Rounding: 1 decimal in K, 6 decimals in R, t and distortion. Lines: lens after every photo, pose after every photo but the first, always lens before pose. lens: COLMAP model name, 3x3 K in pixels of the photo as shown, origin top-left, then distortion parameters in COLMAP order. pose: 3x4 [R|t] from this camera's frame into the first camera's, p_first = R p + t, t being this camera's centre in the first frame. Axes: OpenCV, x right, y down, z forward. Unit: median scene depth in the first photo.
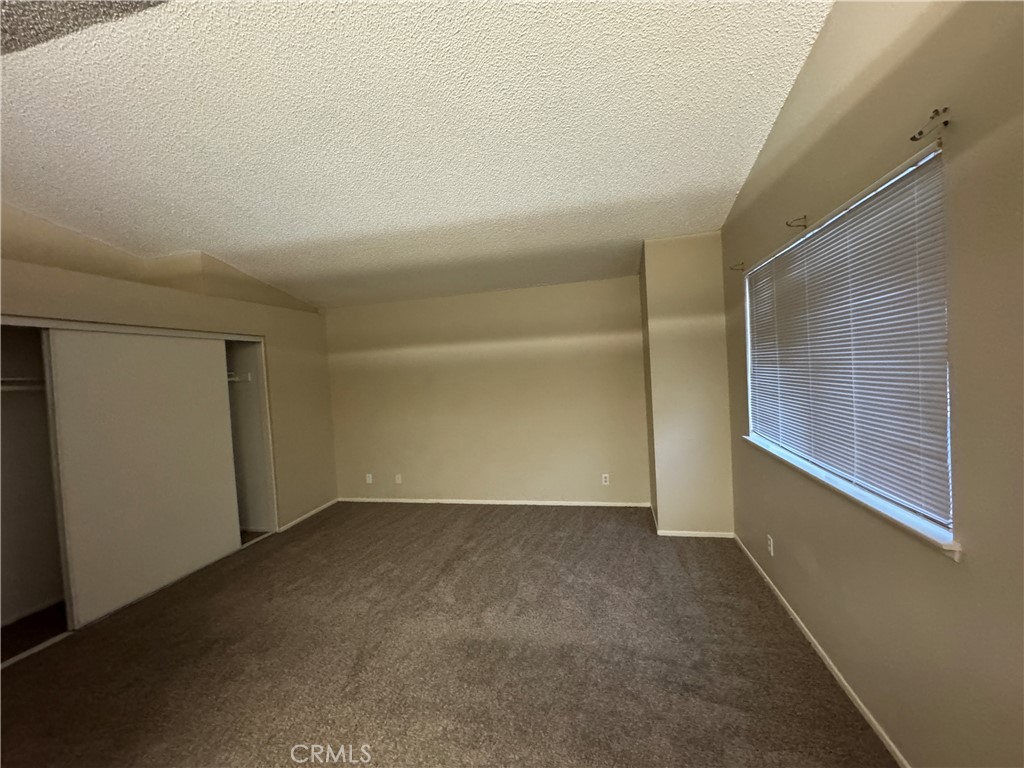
lens RADIAL K [[405.3, 0, 511.7], [0, 405.3, 383.1], [0, 0, 1]] dist [-0.003432, 0.000171]
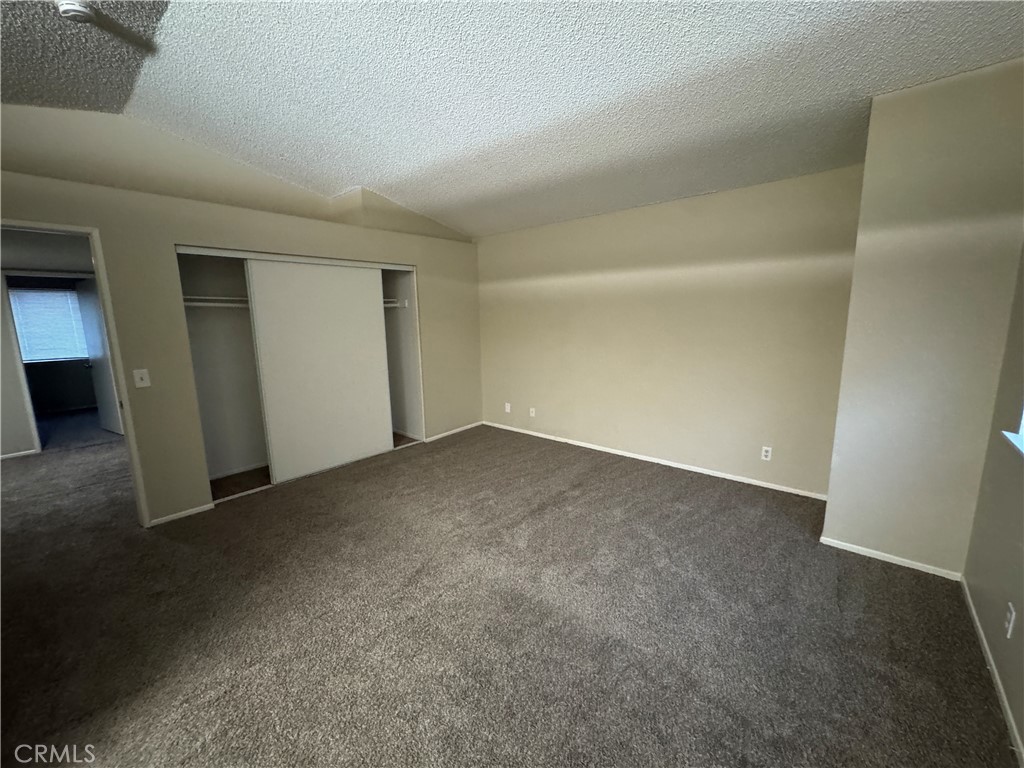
lens RADIAL K [[405.3, 0, 512.0], [0, 405.3, 383.2], [0, 0, 1]] dist [-0.003432, 0.000171]
pose [[0.887216, 0.118220, -0.445951, 0.162792], [-0.046352, 0.984562, 0.168786, -0.002189], [0.459020, -0.129078, 0.878999, 0.148639]]
